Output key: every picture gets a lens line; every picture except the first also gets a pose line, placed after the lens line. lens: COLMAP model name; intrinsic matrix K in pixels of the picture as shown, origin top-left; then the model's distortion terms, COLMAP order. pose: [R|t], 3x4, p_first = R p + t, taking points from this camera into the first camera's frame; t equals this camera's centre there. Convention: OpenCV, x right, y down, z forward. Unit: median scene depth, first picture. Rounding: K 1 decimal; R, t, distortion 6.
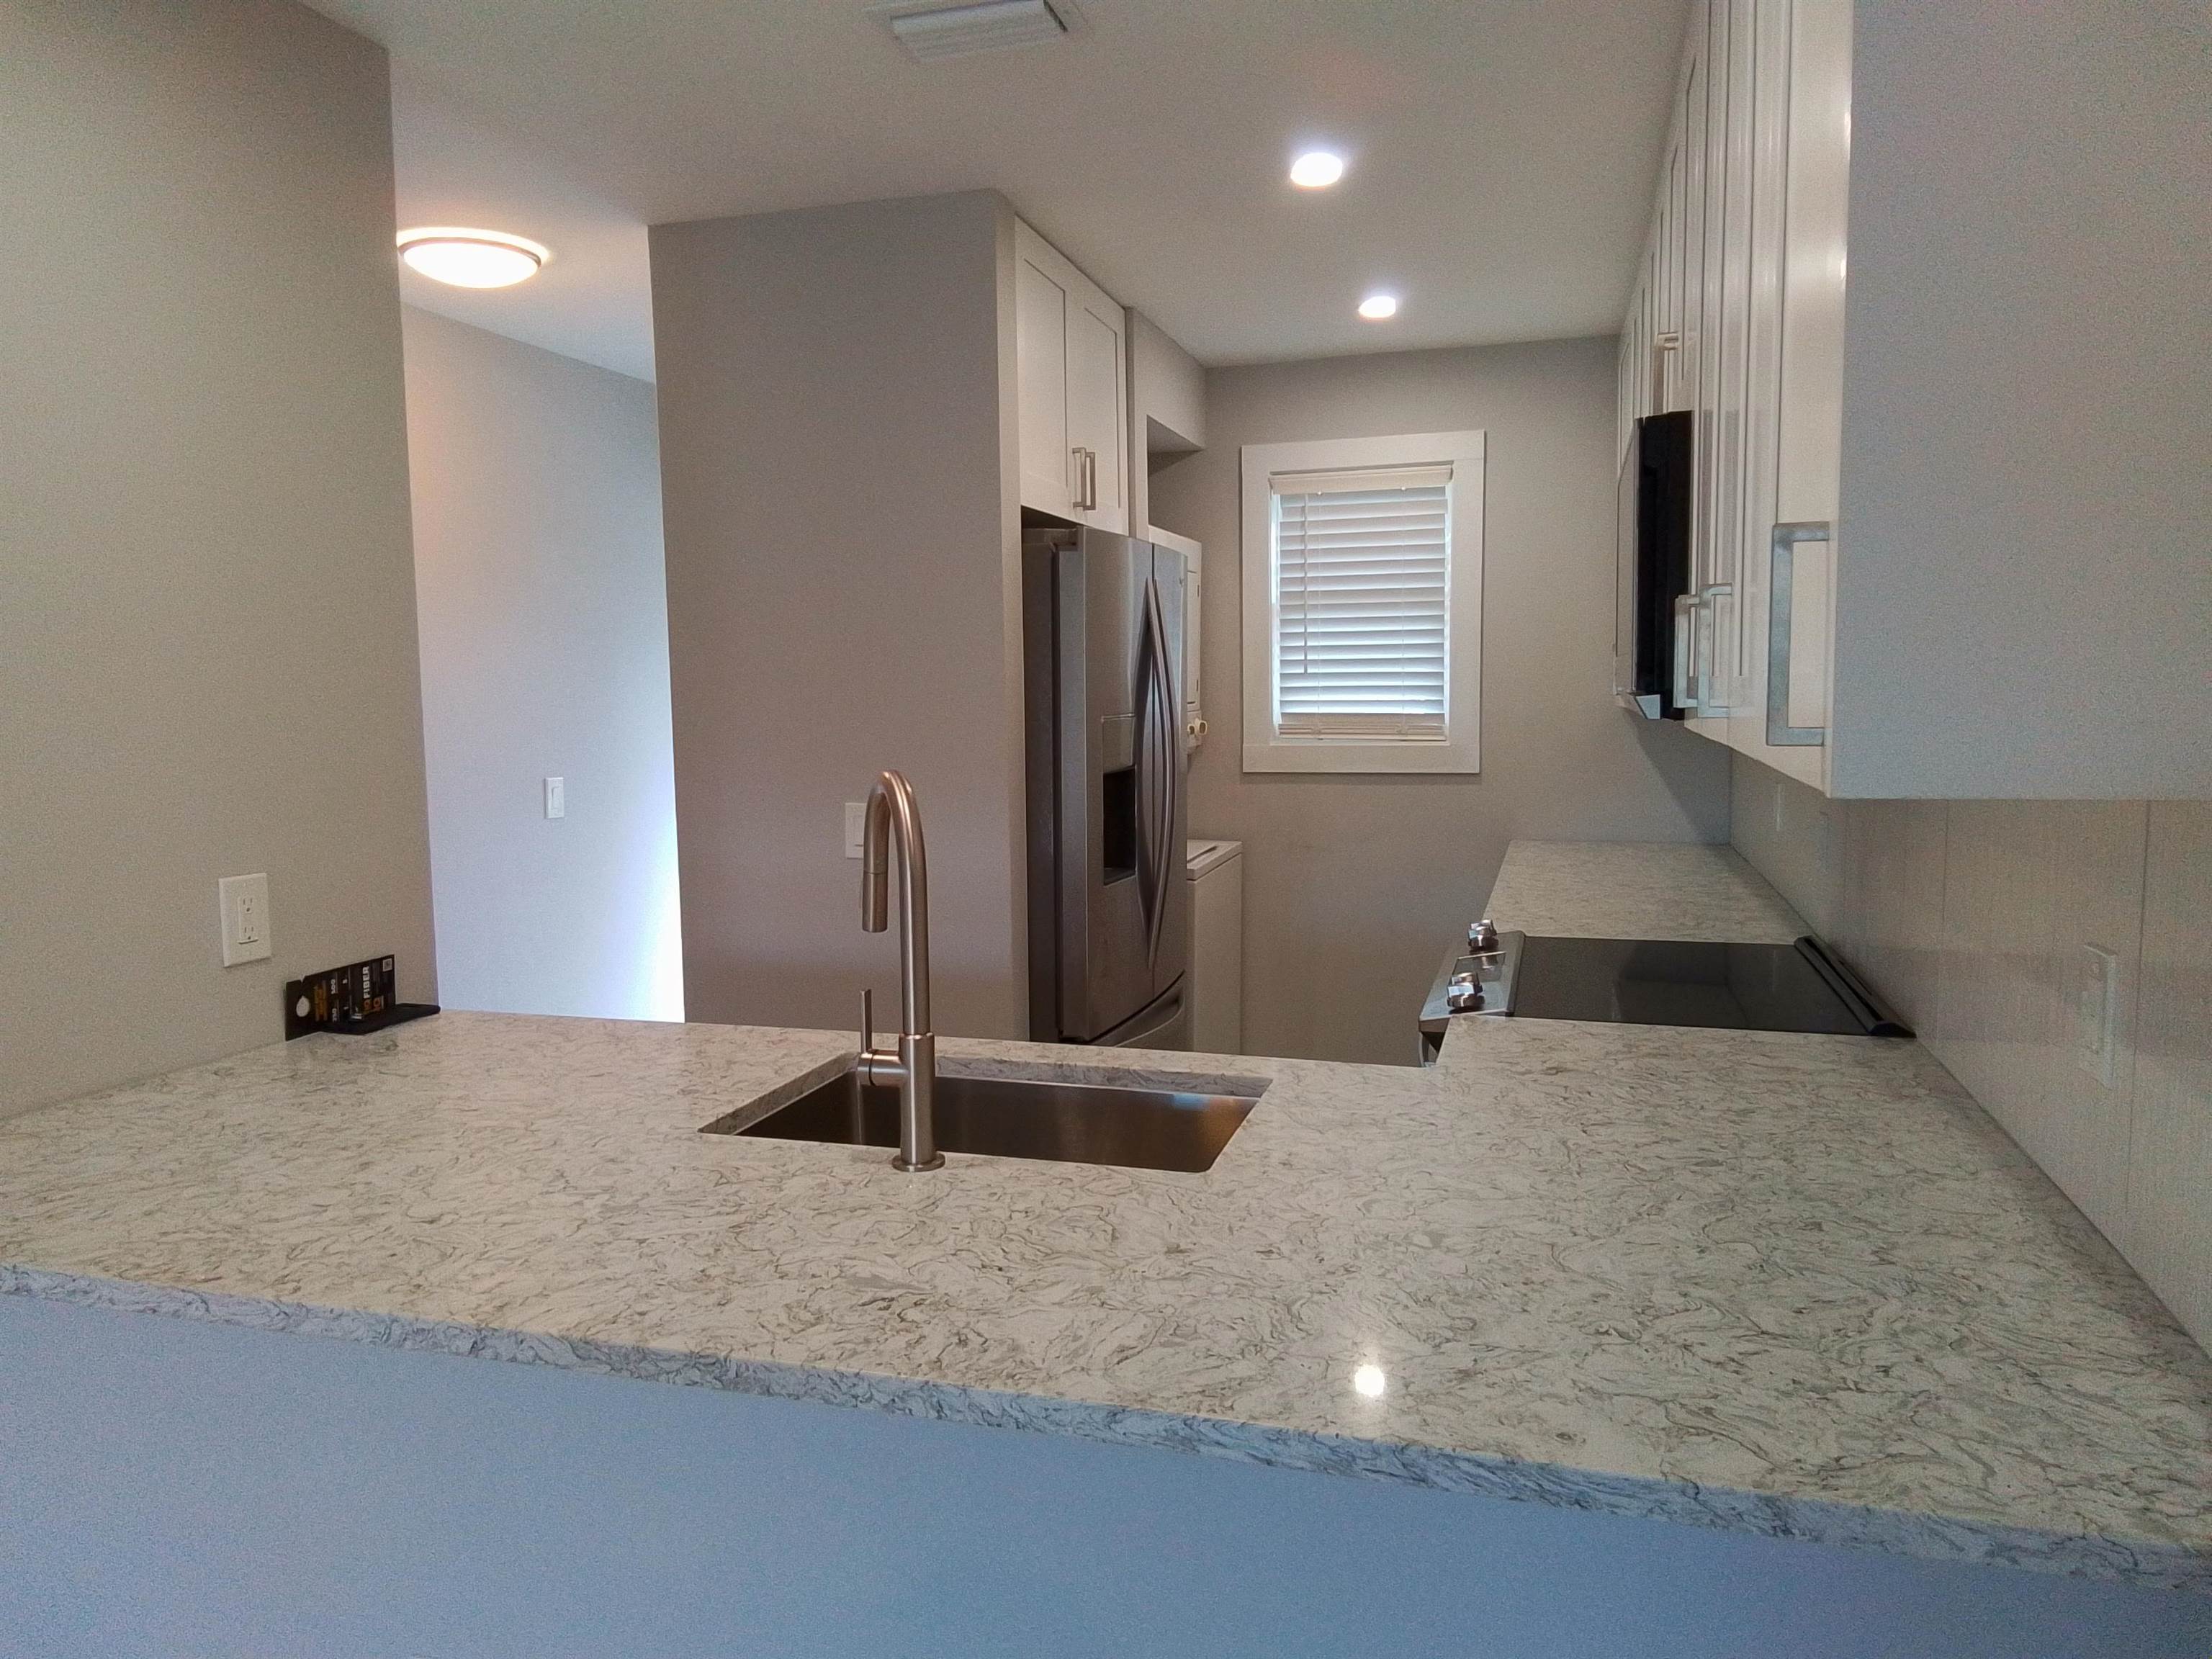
lens RADIAL K [[1529.2, 0, 1117.5], [0, 1529.2, 823.0], [0, 0, 1]] dist [0.061963, -0.074468]
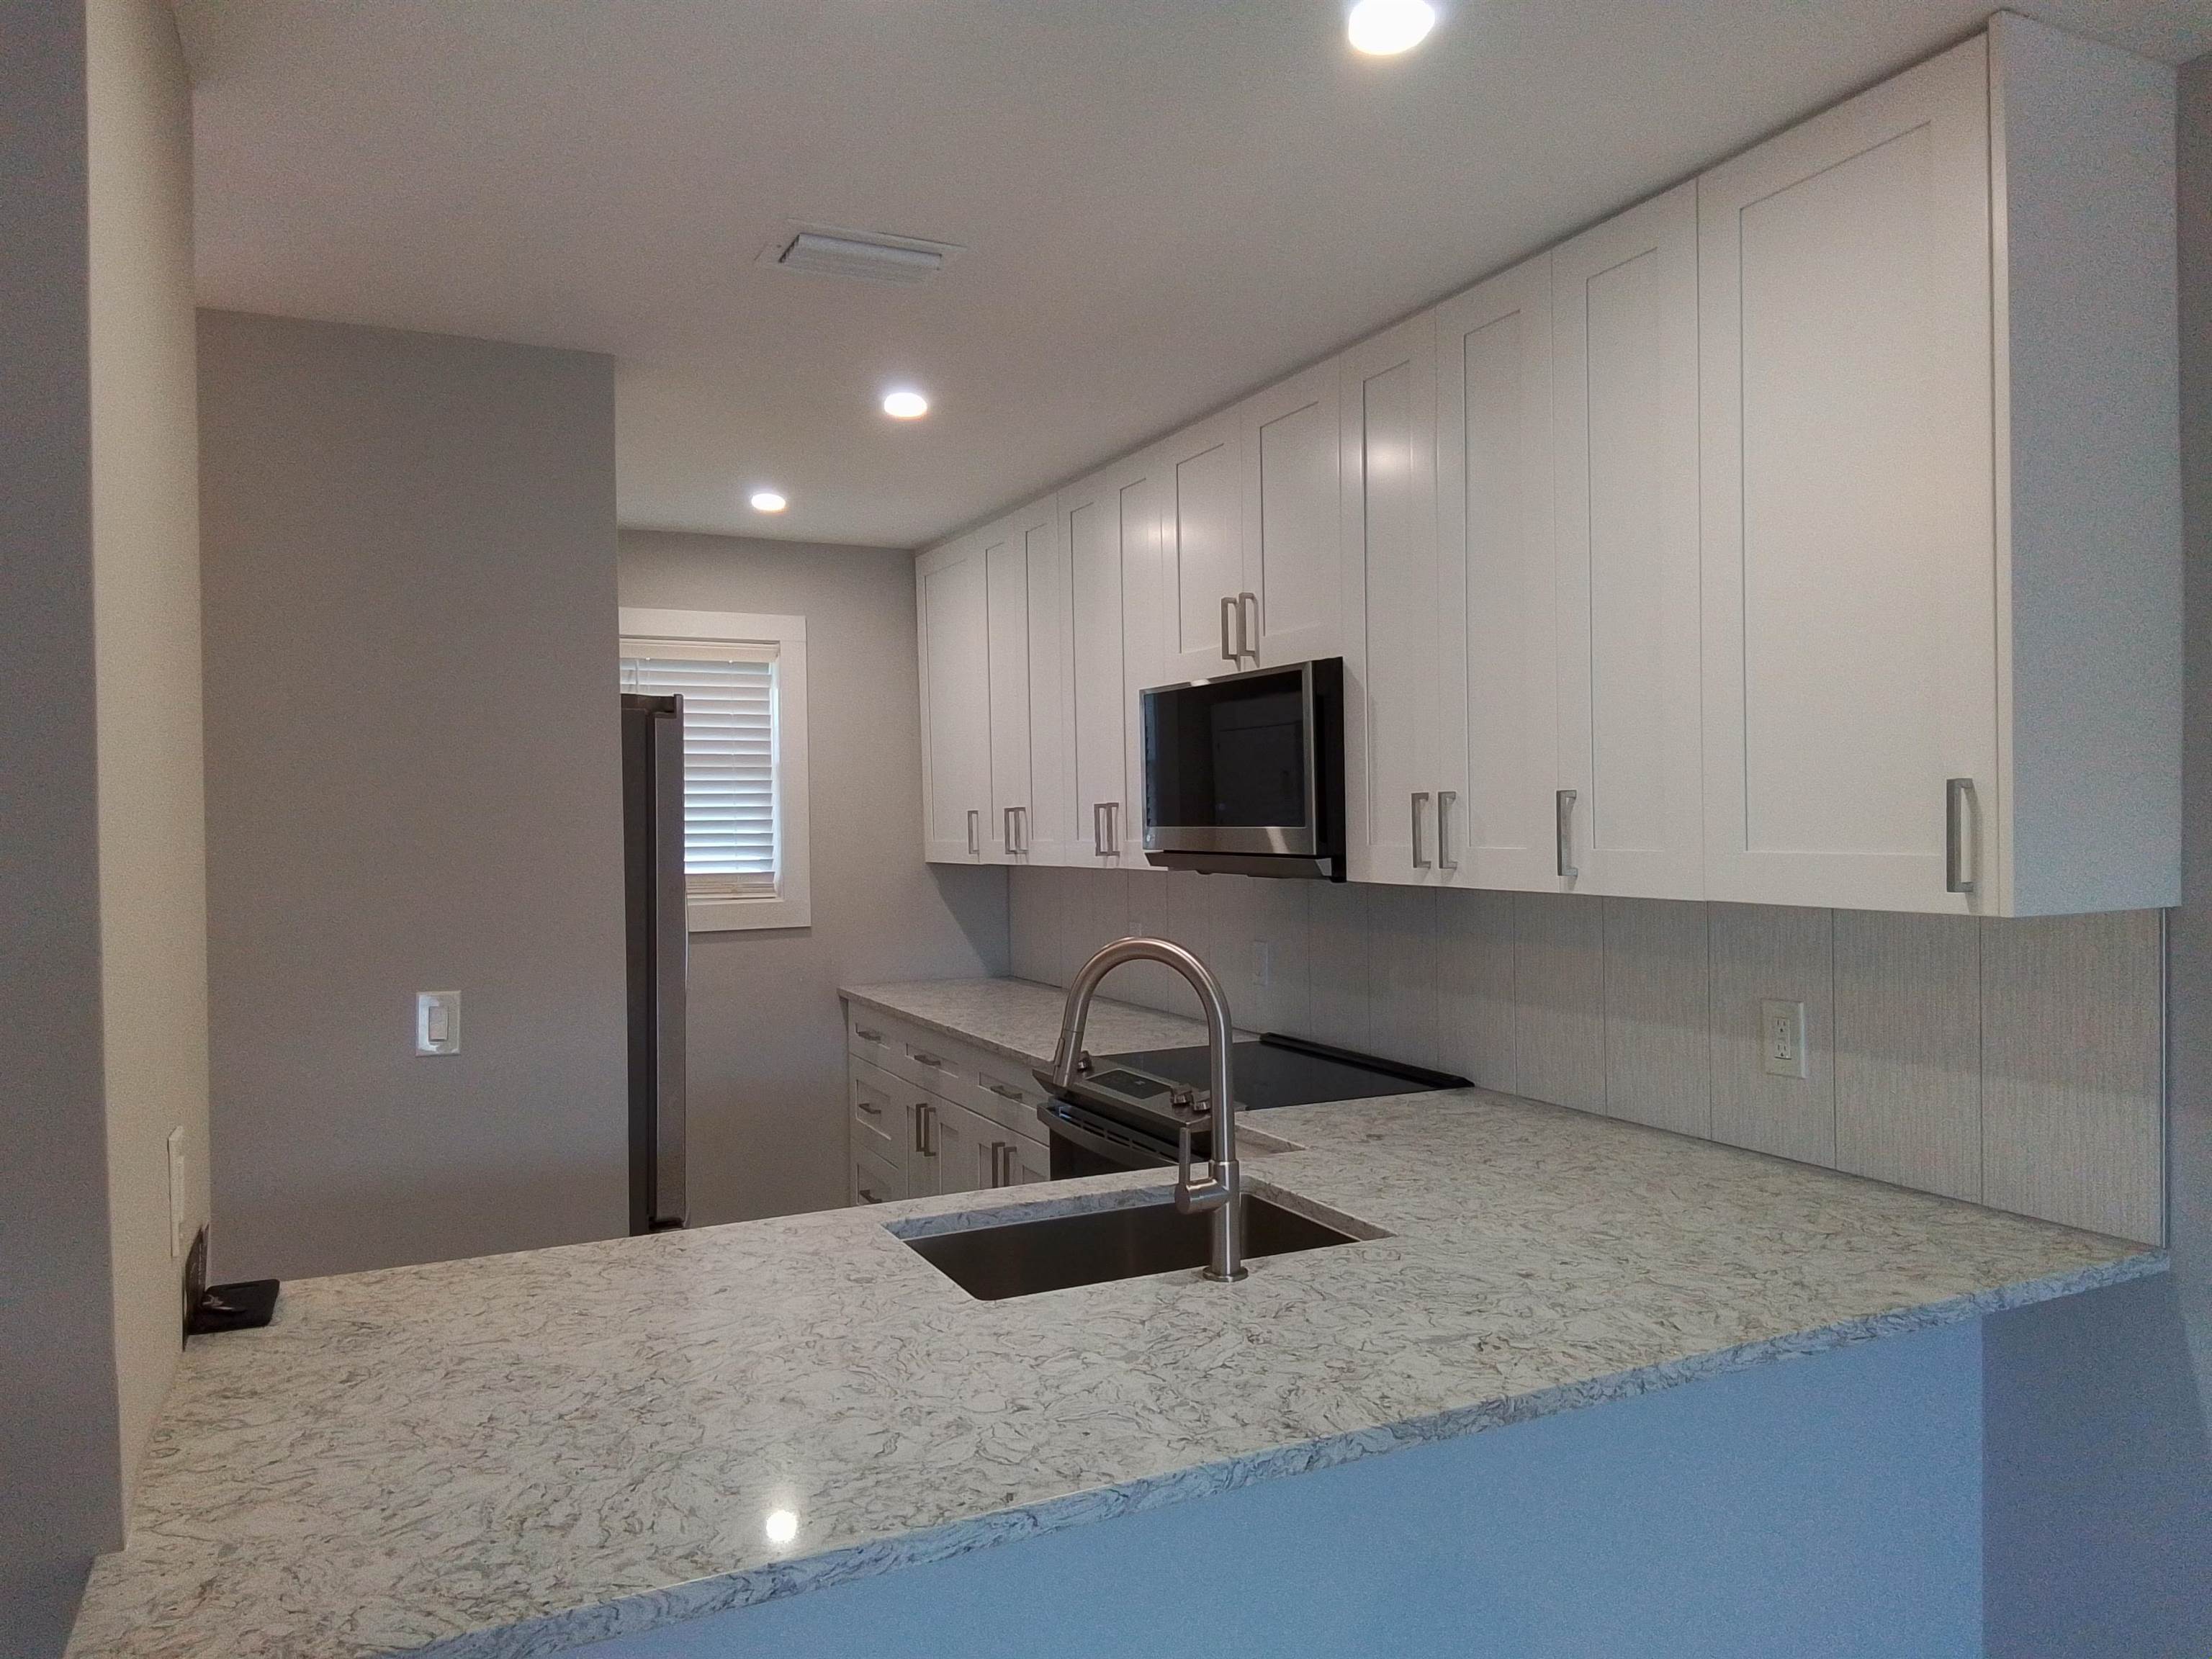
lens RADIAL K [[1529.2, 0, 1117.5], [0, 1529.2, 823.0], [0, 0, 1]] dist [0.061963, -0.074468]
pose [[0.726346, 0.002581, 0.687325, -0.358951], [0.063788, 0.995424, -0.071147, -0.014732], [-0.684363, 0.095520, 0.722858, 0.066617]]
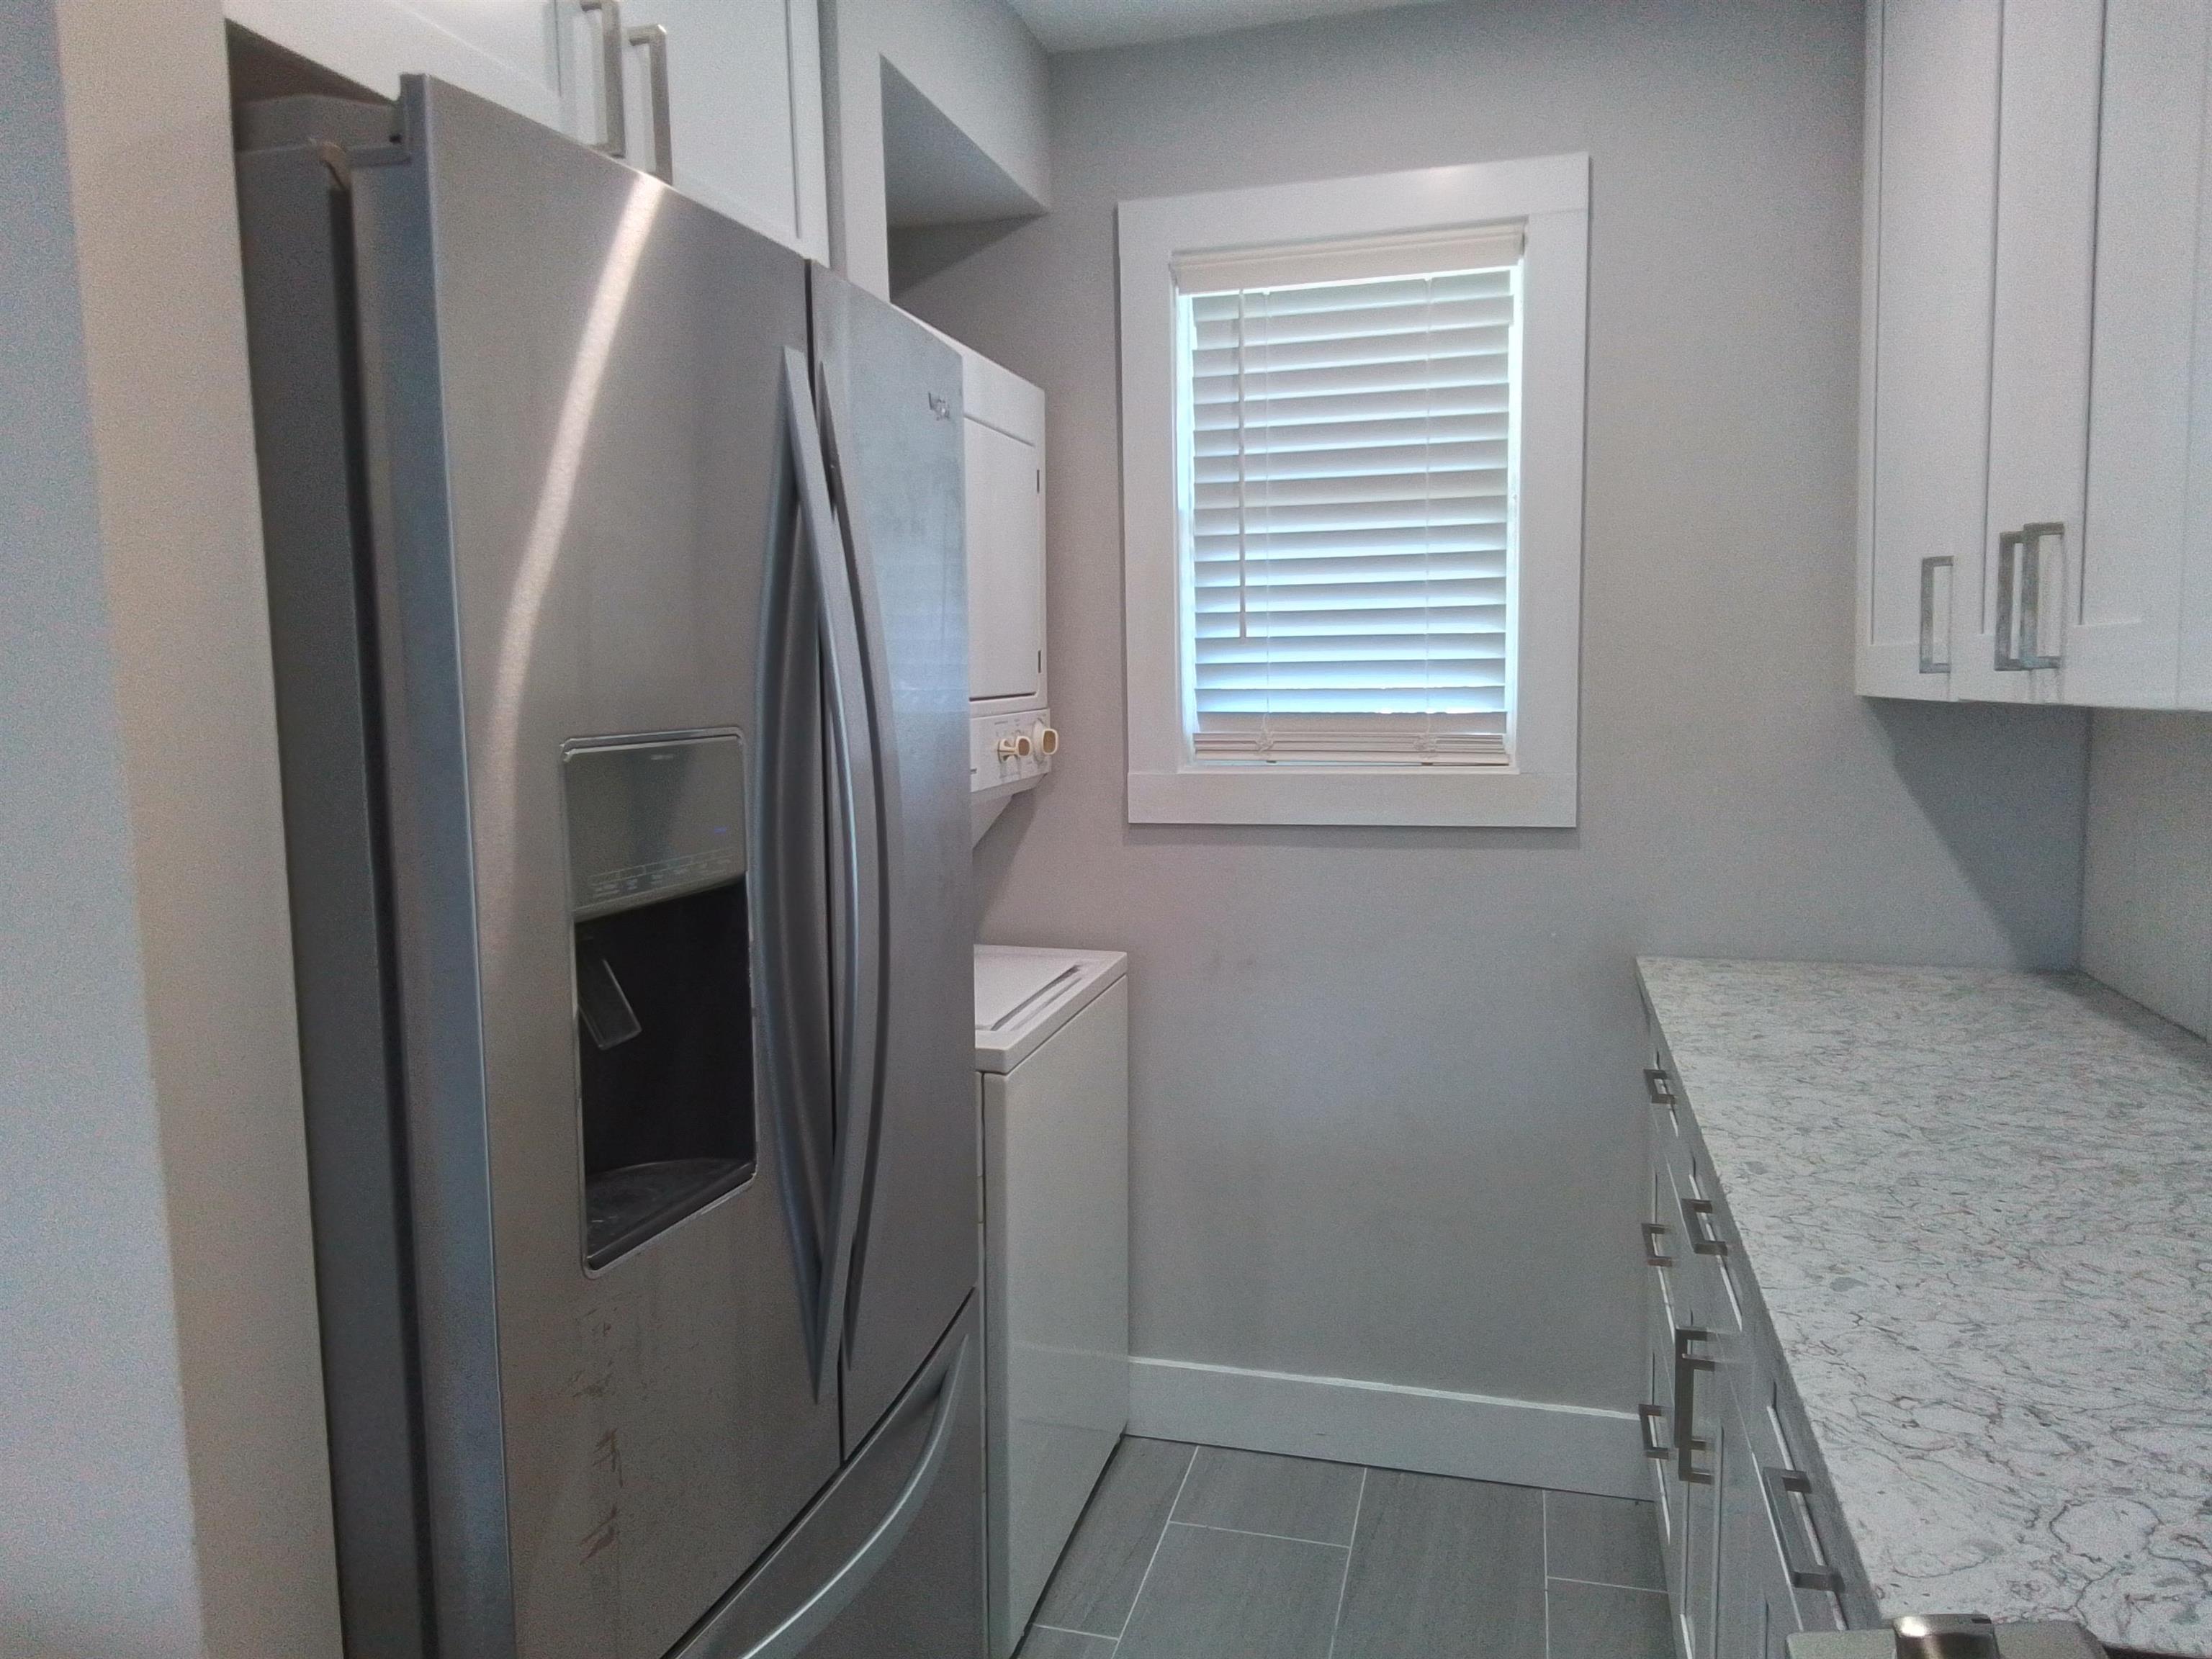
lens RADIAL K [[1462.7, 0, 1106.3], [0, 1462.7, 883.3], [0, 0, 1]] dist [-0.002210, -0.066052]
pose [[0.999688, -0.009858, 0.022967, 0.066738], [0.008685, 0.998680, 0.050630, -0.040975], [-0.023435, -0.050415, 0.998453, 0.519888]]
